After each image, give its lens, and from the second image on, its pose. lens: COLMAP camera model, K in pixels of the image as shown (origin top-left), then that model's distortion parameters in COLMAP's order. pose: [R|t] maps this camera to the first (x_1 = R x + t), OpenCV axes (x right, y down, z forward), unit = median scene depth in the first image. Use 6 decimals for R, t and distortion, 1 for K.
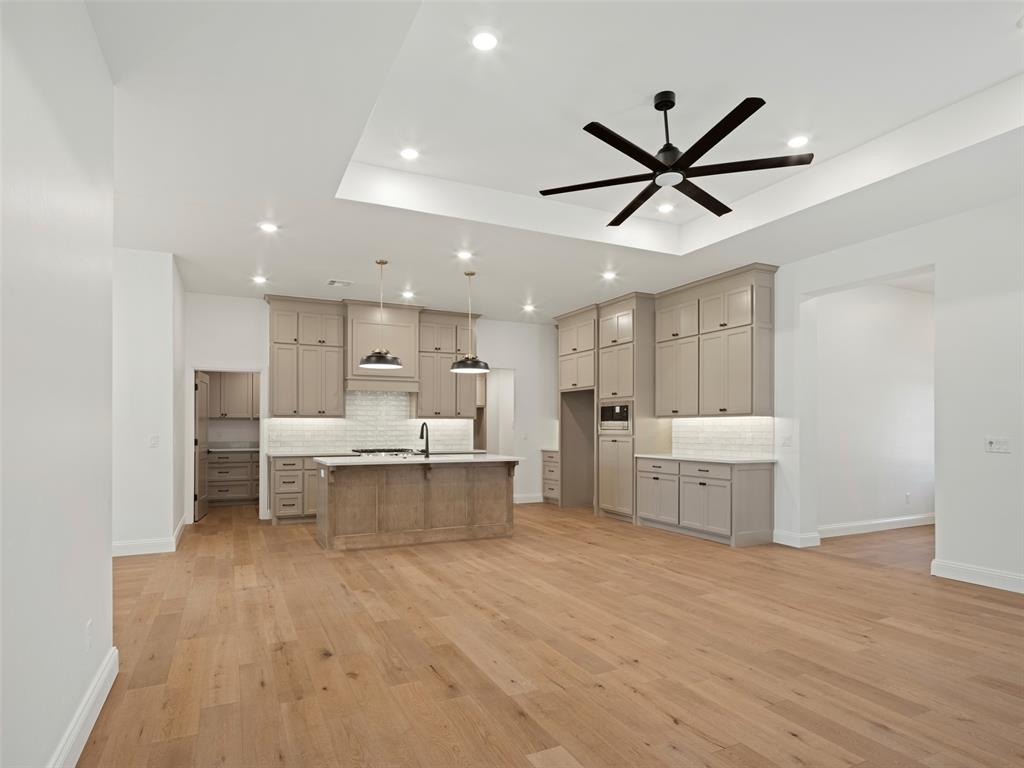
lens RADIAL K [[576.2, 0, 508.5], [0, 576.2, 427.9], [0, 0, 1]] dist [-0.006408, 0.001306]
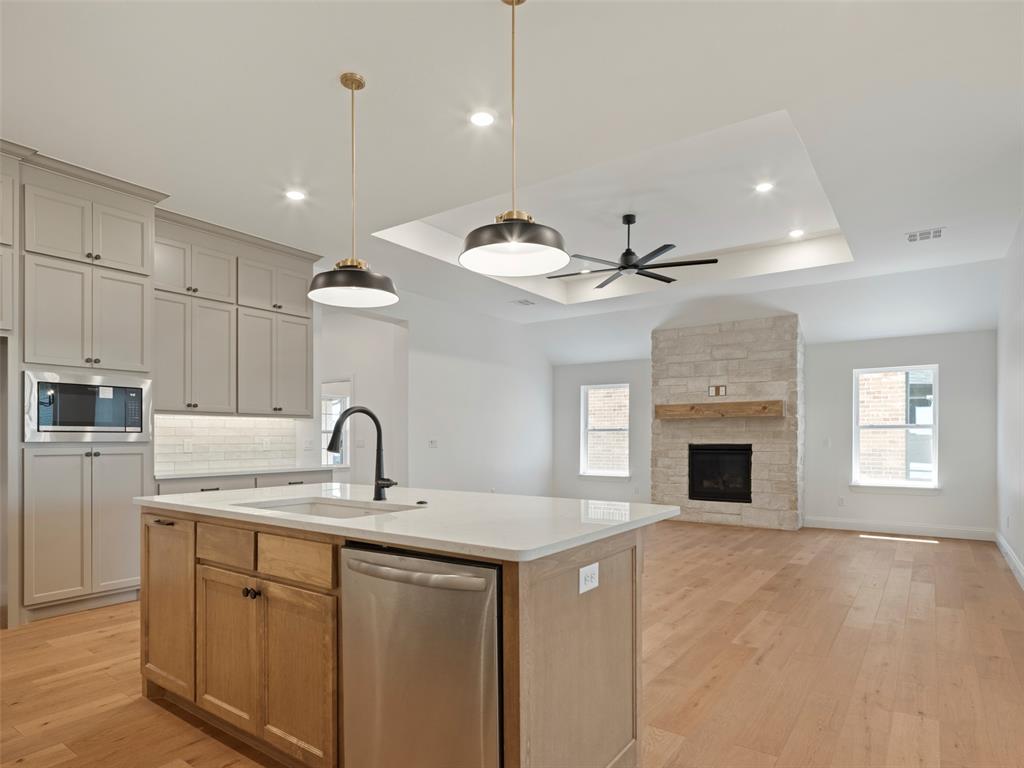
lens RADIAL K [[585.0, 0, 505.7], [0, 585.0, 435.6], [0, 0, 1]] dist [-0.001753, -0.000348]
pose [[-0.468644, 0.003292, 0.883381, -0.496140], [0.000486, 0.999994, -0.003469, 0.009243], [-0.883387, -0.001196, -0.468643, 1.043236]]
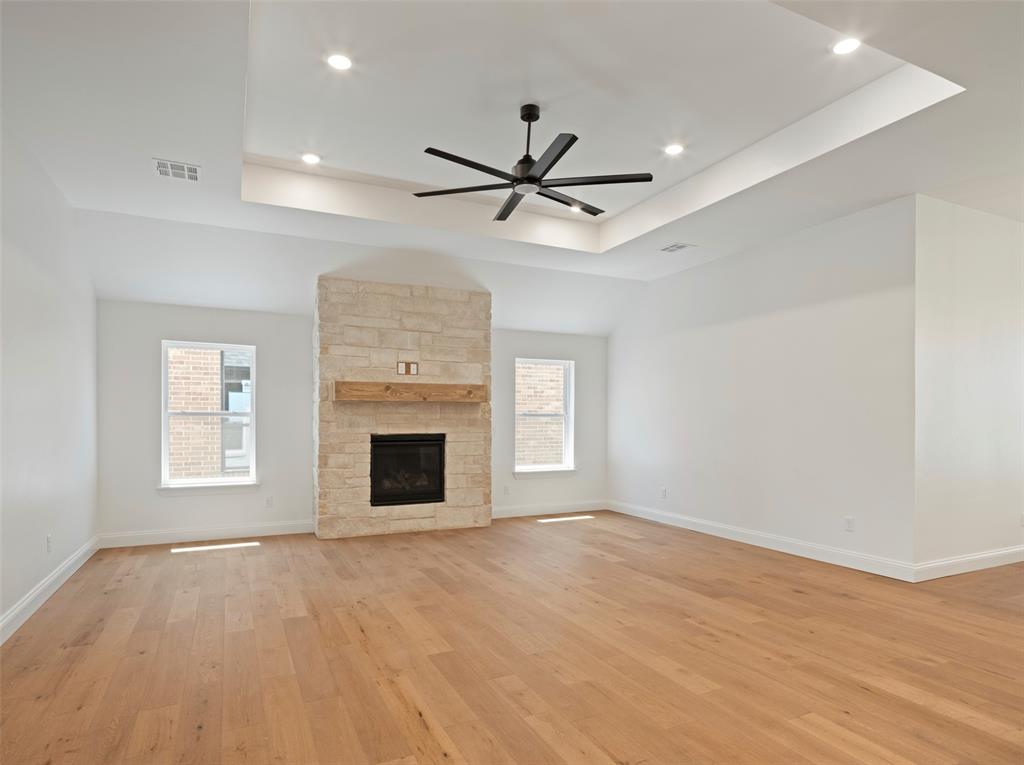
lens RADIAL K [[593.3, 0, 515.1], [0, 593.3, 424.6], [0, 0, 1]] dist [-0.006010, -0.001062]
pose [[-0.999999, -0.001328, 0.000861, 0.153796], [-0.001322, 0.999972, 0.007384, 0.000079], [-0.000871, 0.007383, -0.999972, 1.081685]]
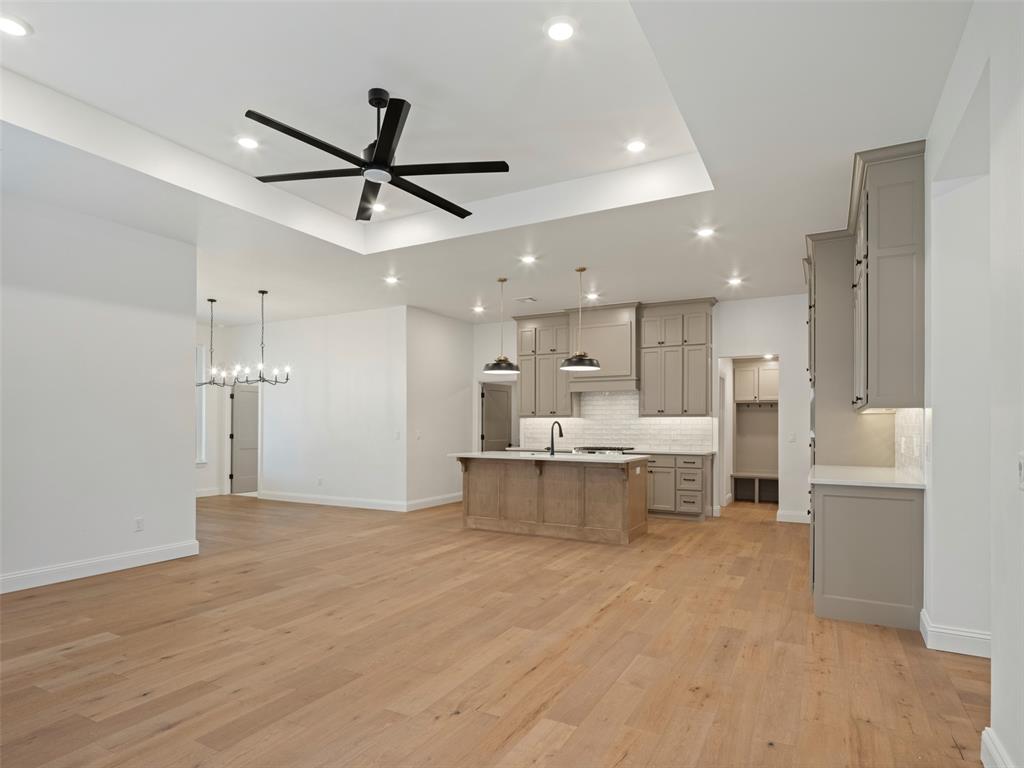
lens RADIAL K [[576.2, 0, 508.5], [0, 576.2, 427.9], [0, 0, 1]] dist [-0.006408, 0.001306]
pose [[0.578842, 0.004449, -0.815428, 0.623656], [-0.002460, 0.999990, 0.003710, -0.001409], [0.815436, -0.000141, 0.578847, 0.312323]]
